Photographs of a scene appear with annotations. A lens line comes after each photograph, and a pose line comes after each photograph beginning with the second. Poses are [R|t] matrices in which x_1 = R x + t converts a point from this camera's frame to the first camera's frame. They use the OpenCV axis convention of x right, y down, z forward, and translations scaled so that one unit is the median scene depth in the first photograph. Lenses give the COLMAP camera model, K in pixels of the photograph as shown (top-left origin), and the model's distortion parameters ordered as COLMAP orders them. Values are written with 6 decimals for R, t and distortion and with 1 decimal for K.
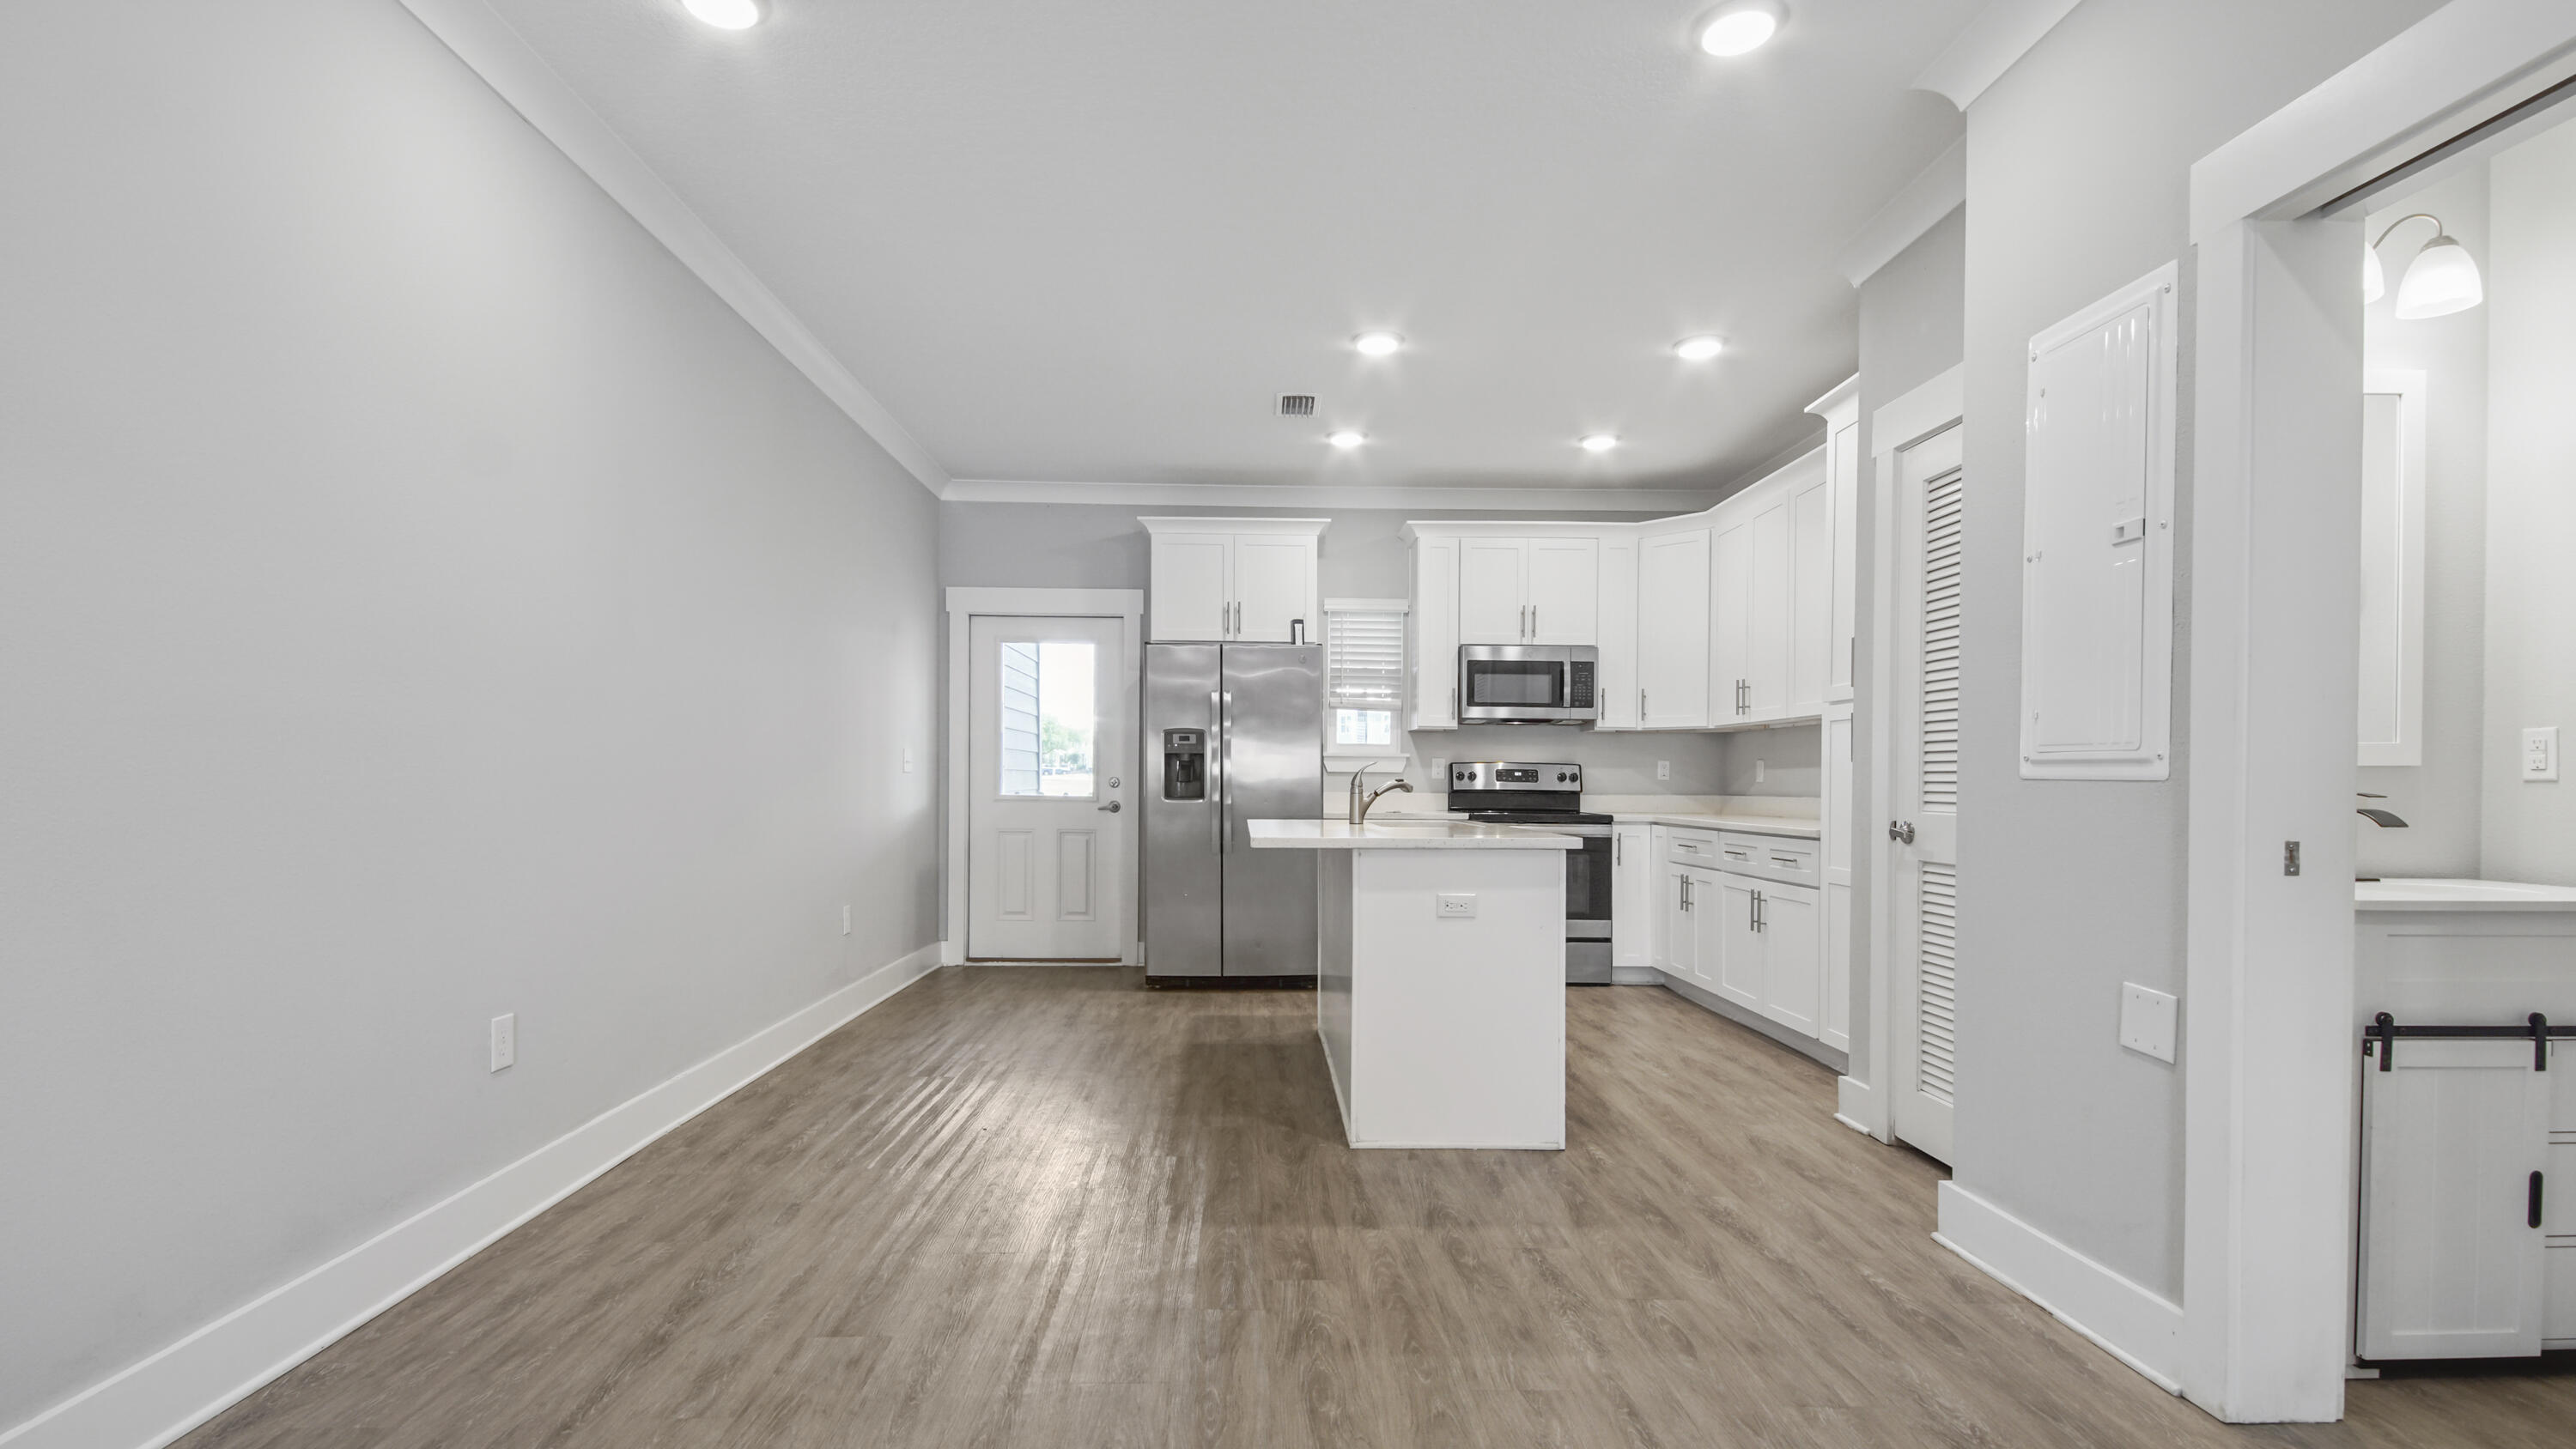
lens RADIAL K [[1050.3, 0, 1286.2], [0, 1050.3, 778.2], [0, 0, 1]] dist [-0.000274, -0.000008]
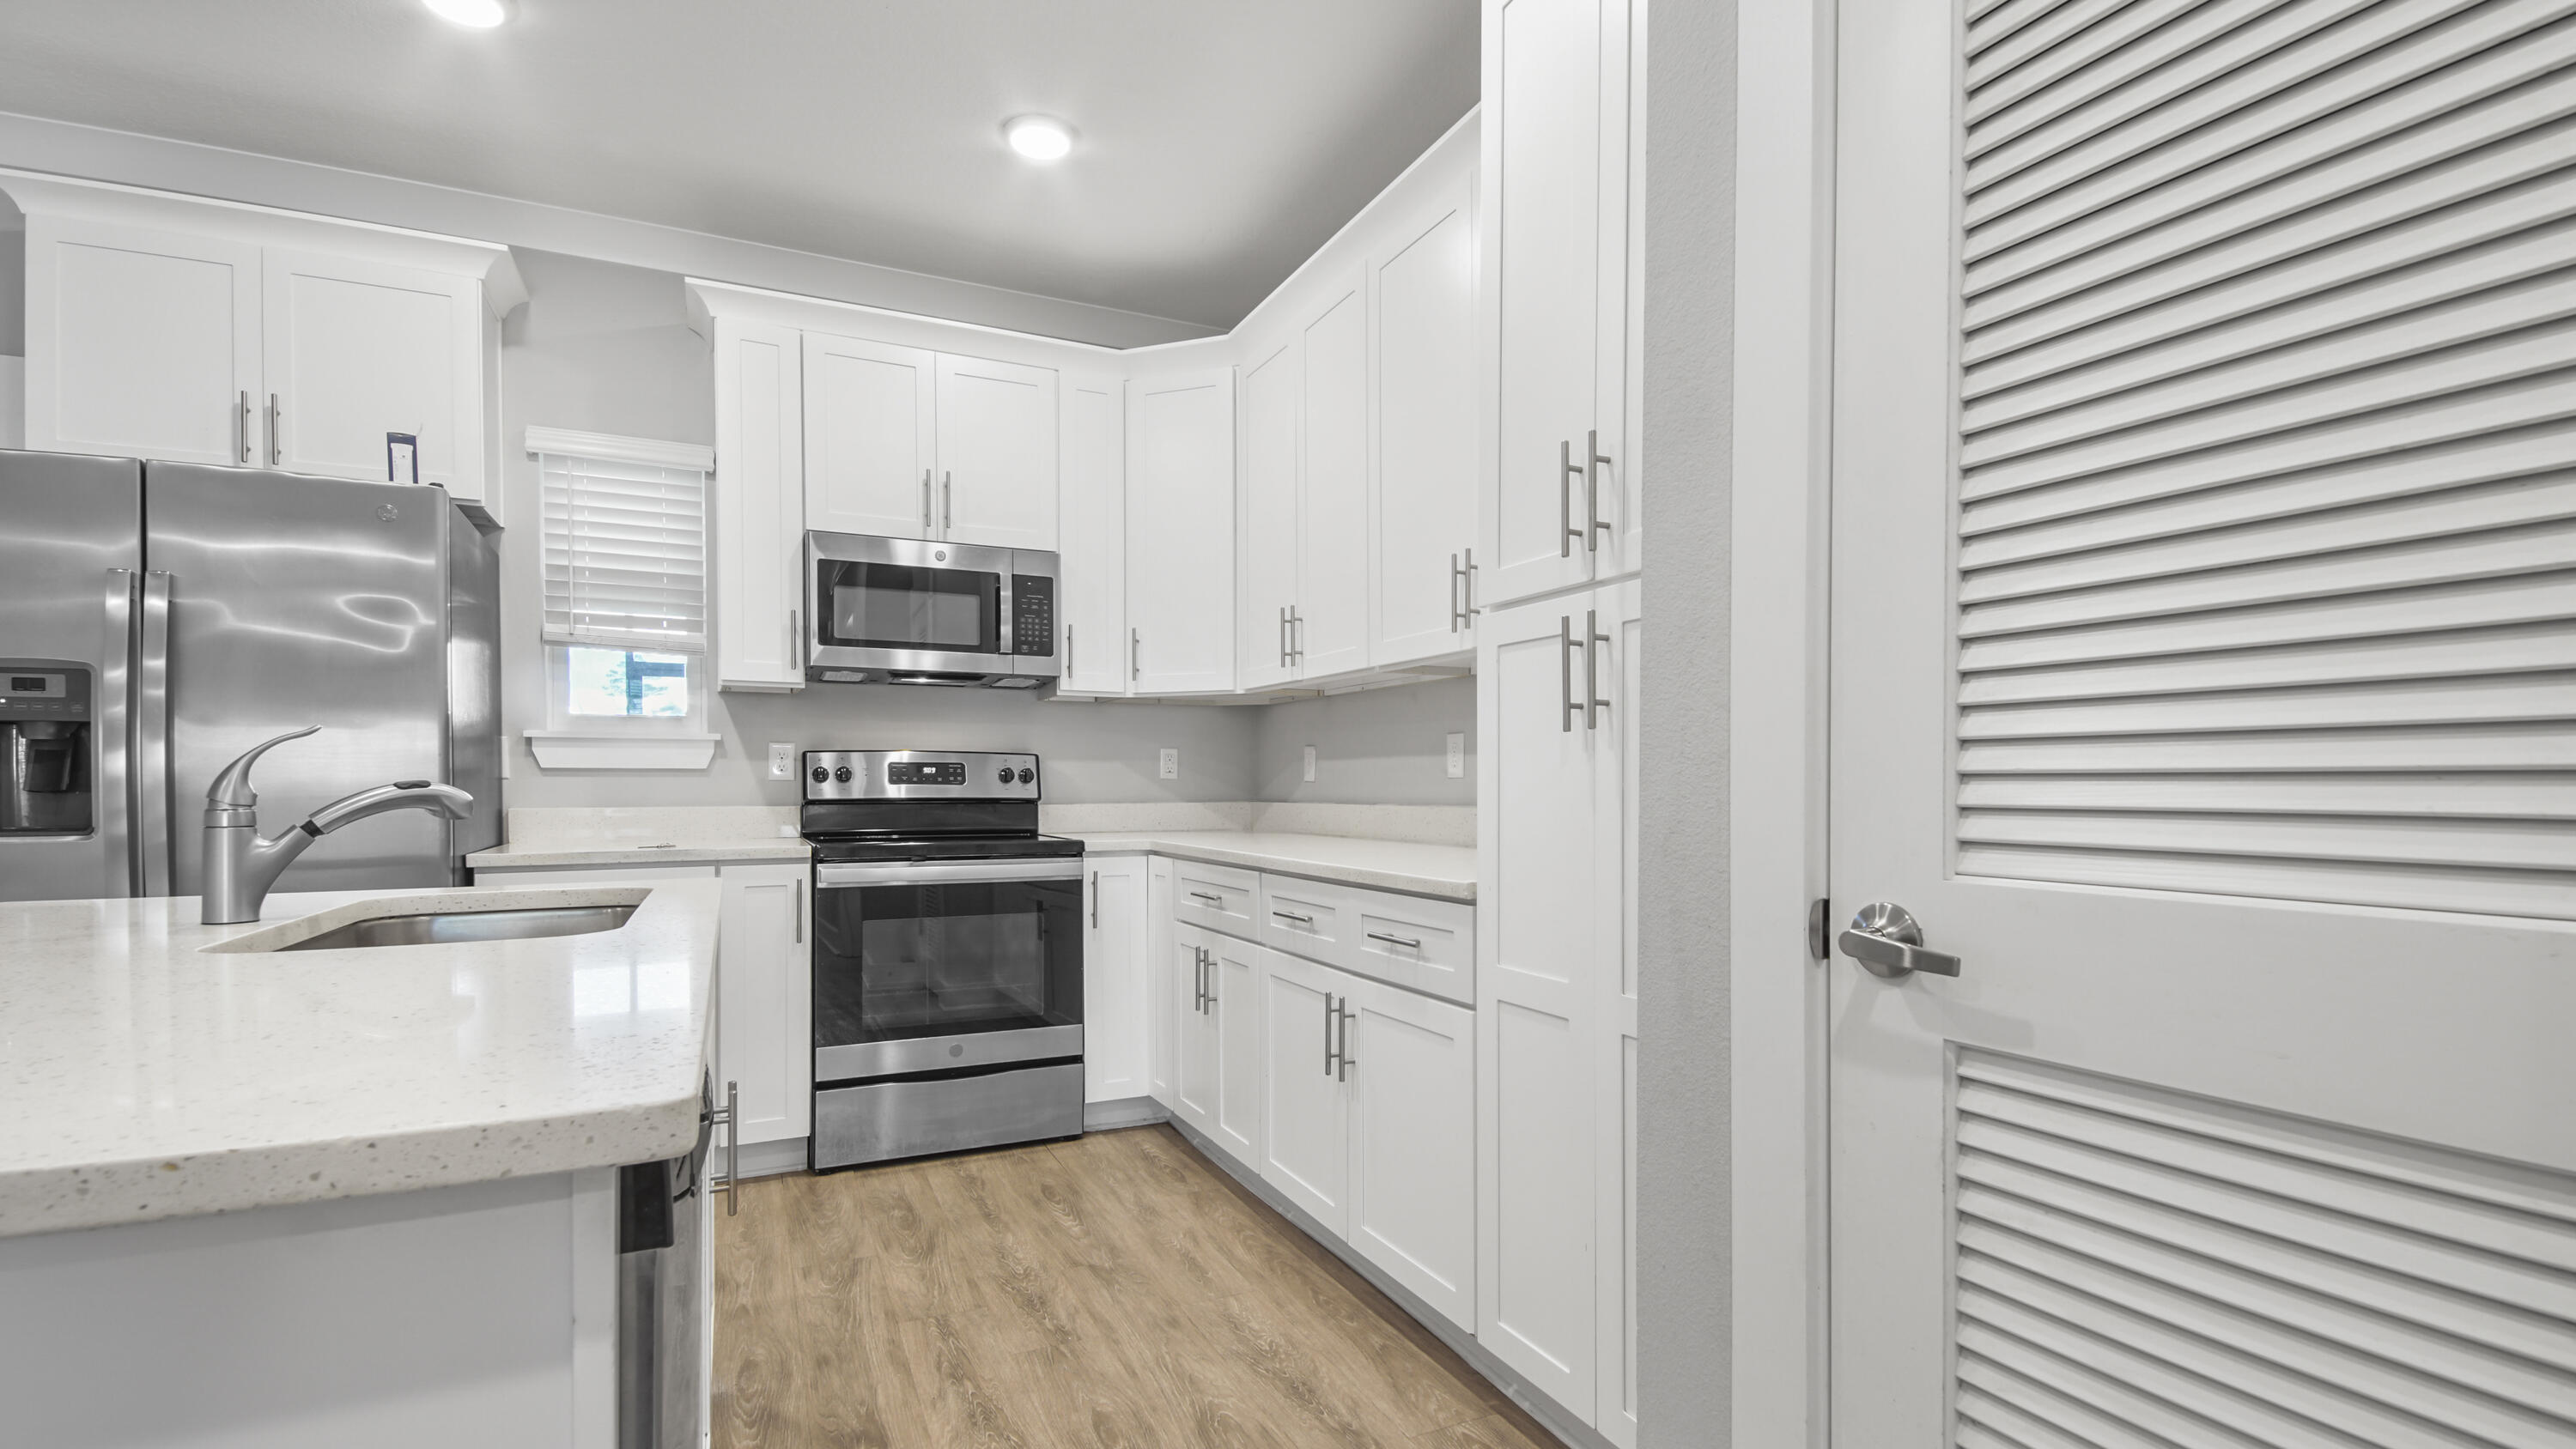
lens RADIAL K [[1043.9, 0, 1295.7], [0, 1043.9, 809.7], [0, 0, 1]] dist [0.000405, -0.000006]
pose [[0.899068, -0.021948, 0.437258, 0.158189], [0.008977, 0.999457, 0.031711, 0.001145], [-0.437717, -0.024585, 0.898777, 0.415904]]
